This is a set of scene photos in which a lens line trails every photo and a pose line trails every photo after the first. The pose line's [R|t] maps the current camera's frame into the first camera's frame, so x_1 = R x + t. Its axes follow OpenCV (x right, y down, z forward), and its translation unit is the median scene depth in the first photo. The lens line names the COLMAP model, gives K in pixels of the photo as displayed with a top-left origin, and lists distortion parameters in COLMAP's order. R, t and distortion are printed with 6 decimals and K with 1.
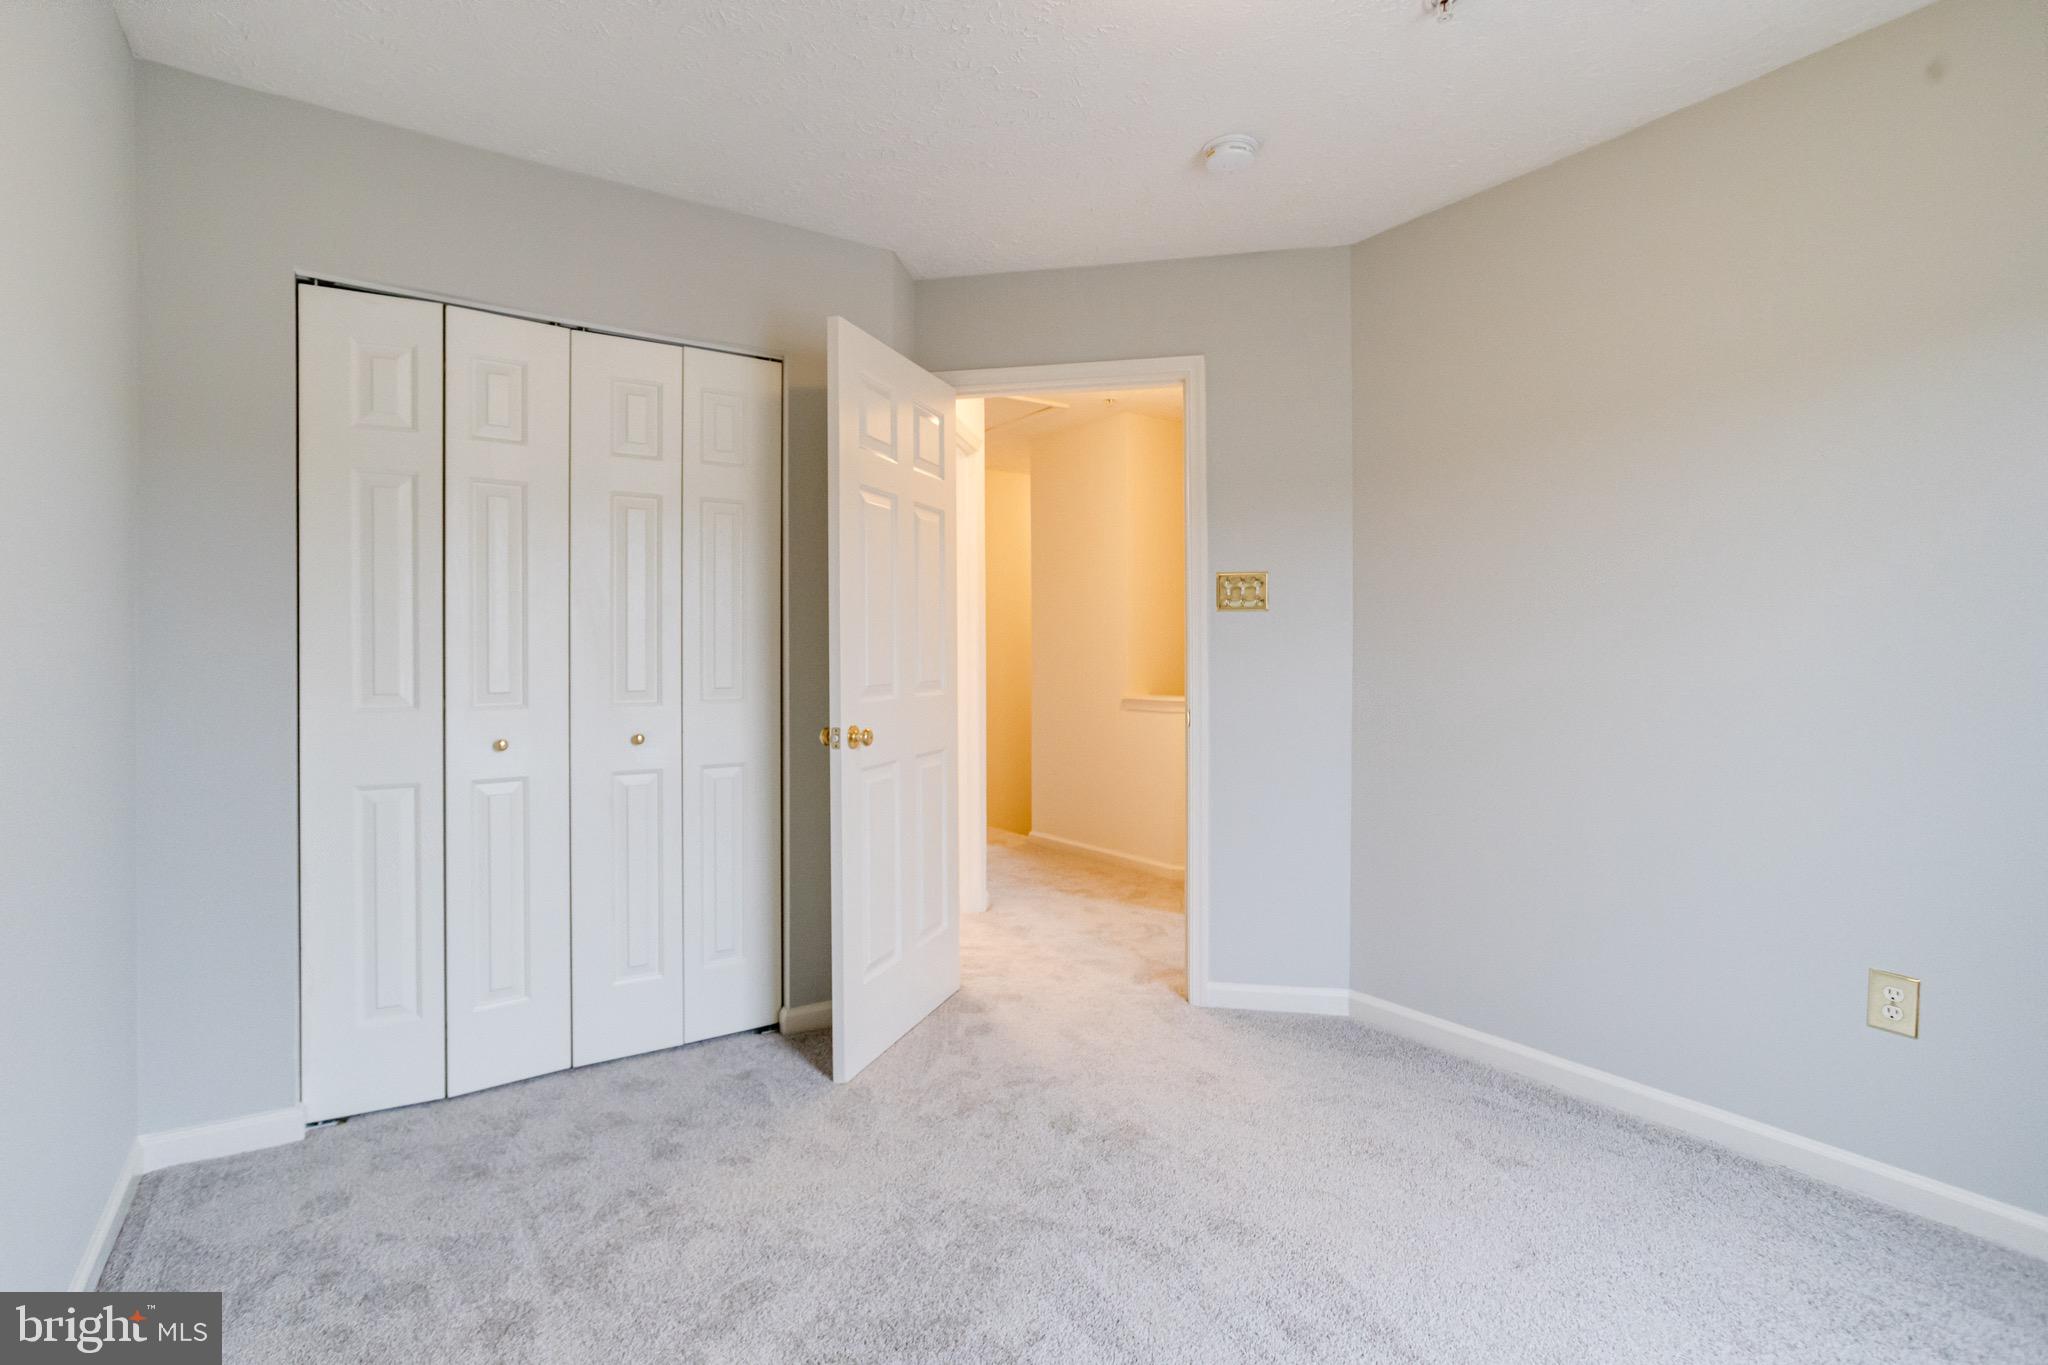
lens RADIAL K [[1025.0, 0, 1010.4], [0, 1025.0, 677.0], [0, 0, 1]] dist [-0.035068, 0.028504]
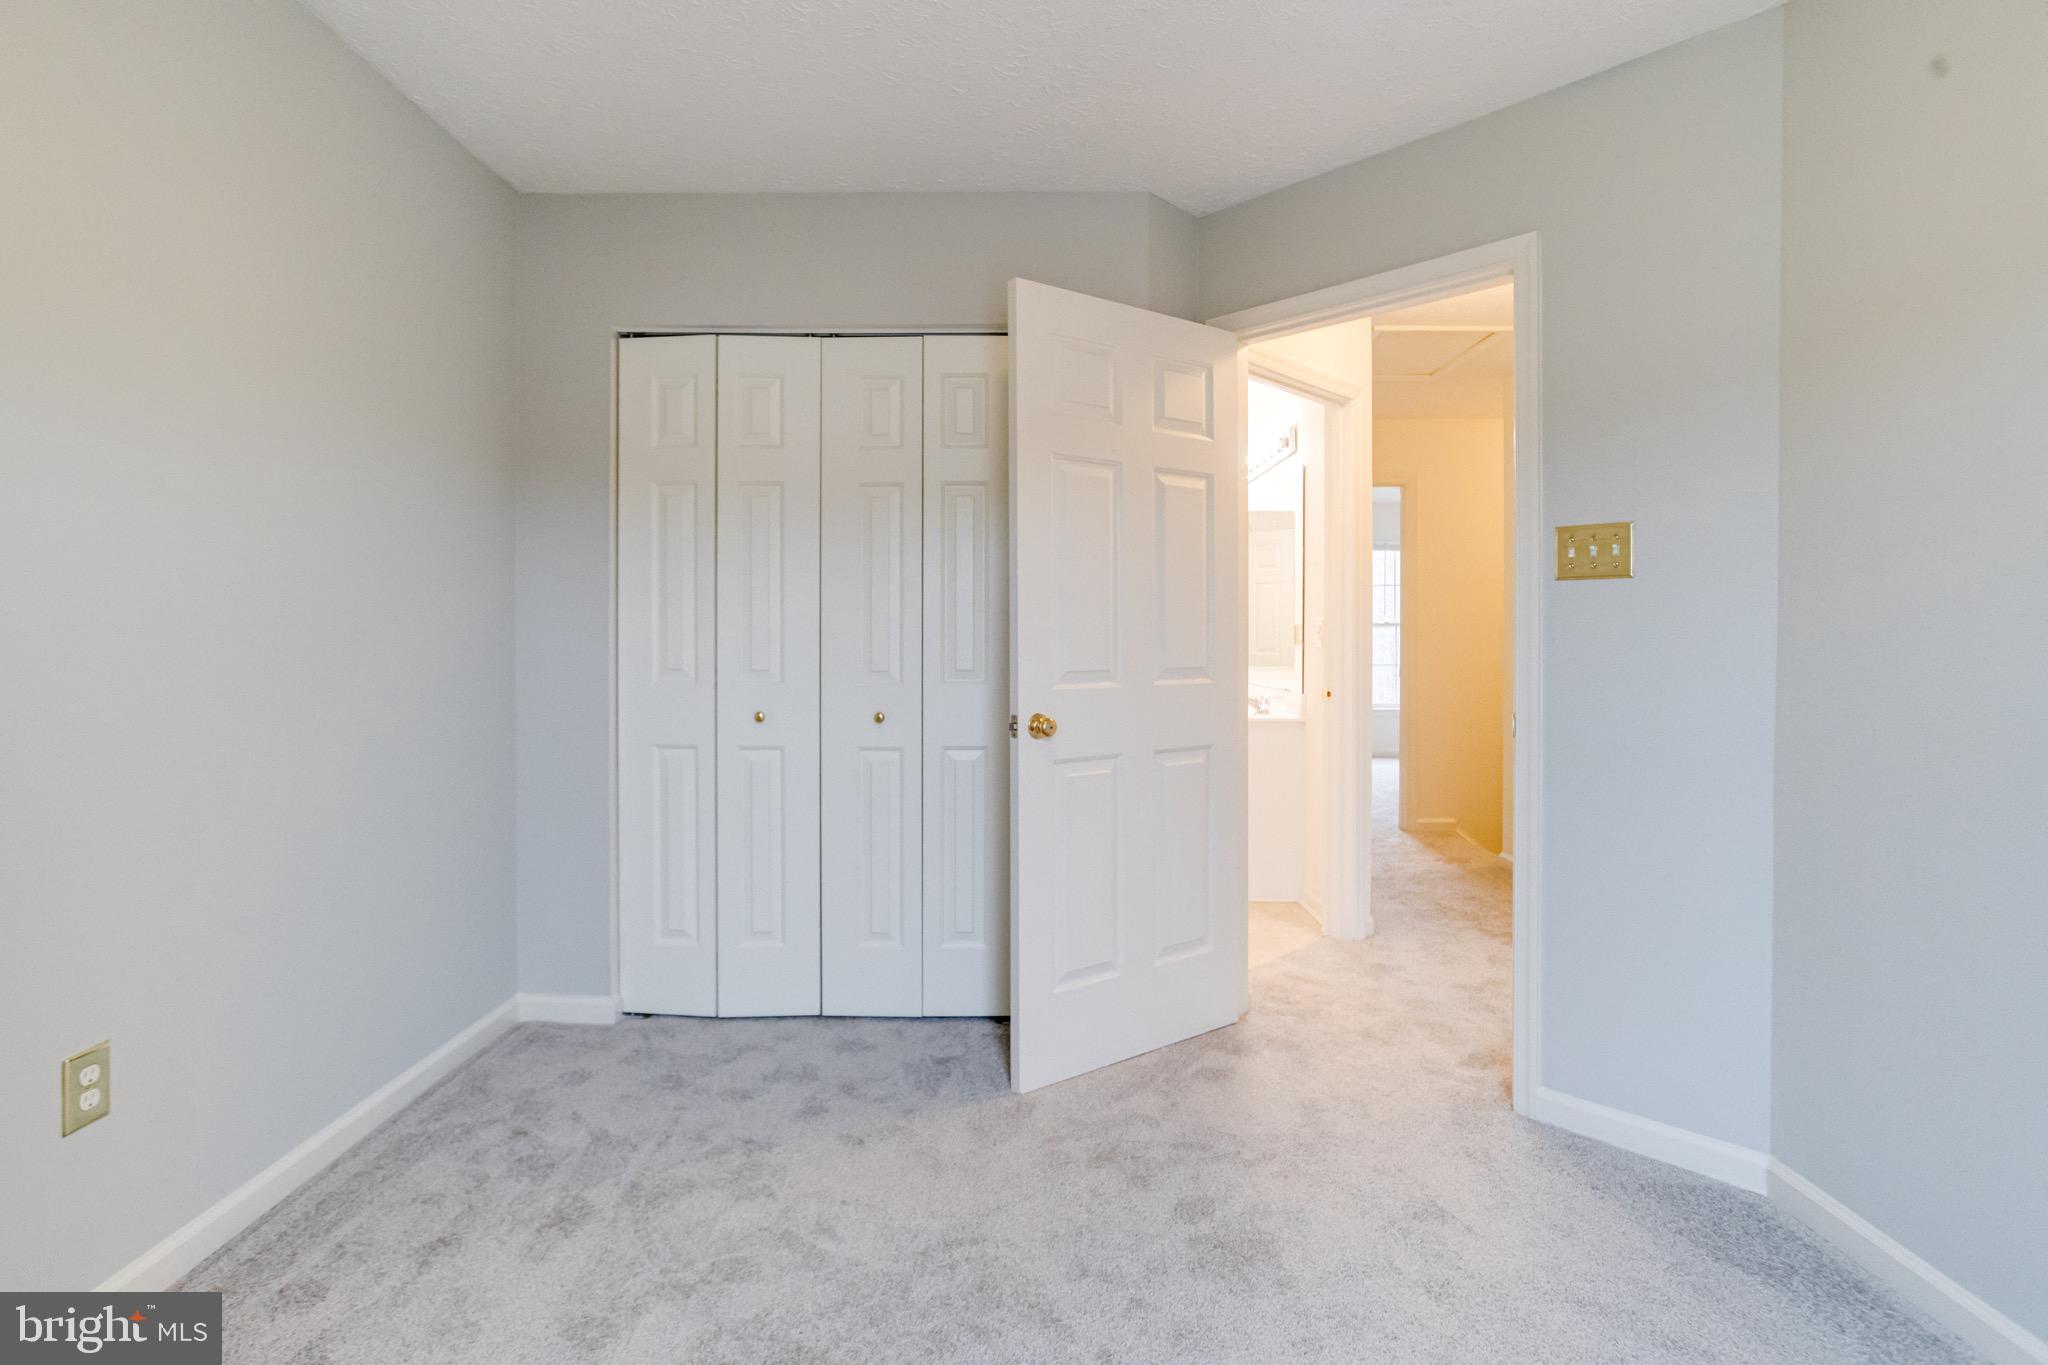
lens RADIAL K [[1026.3, 0, 1020.0], [0, 1026.3, 660.8], [0, 0, 1]] dist [-0.037669, 0.029434]
pose [[0.815187, 0.017110, -0.578946, 0.373532], [-0.015530, 0.999850, 0.007682, -0.008029], [0.578990, 0.002729, 0.815330, 0.230010]]
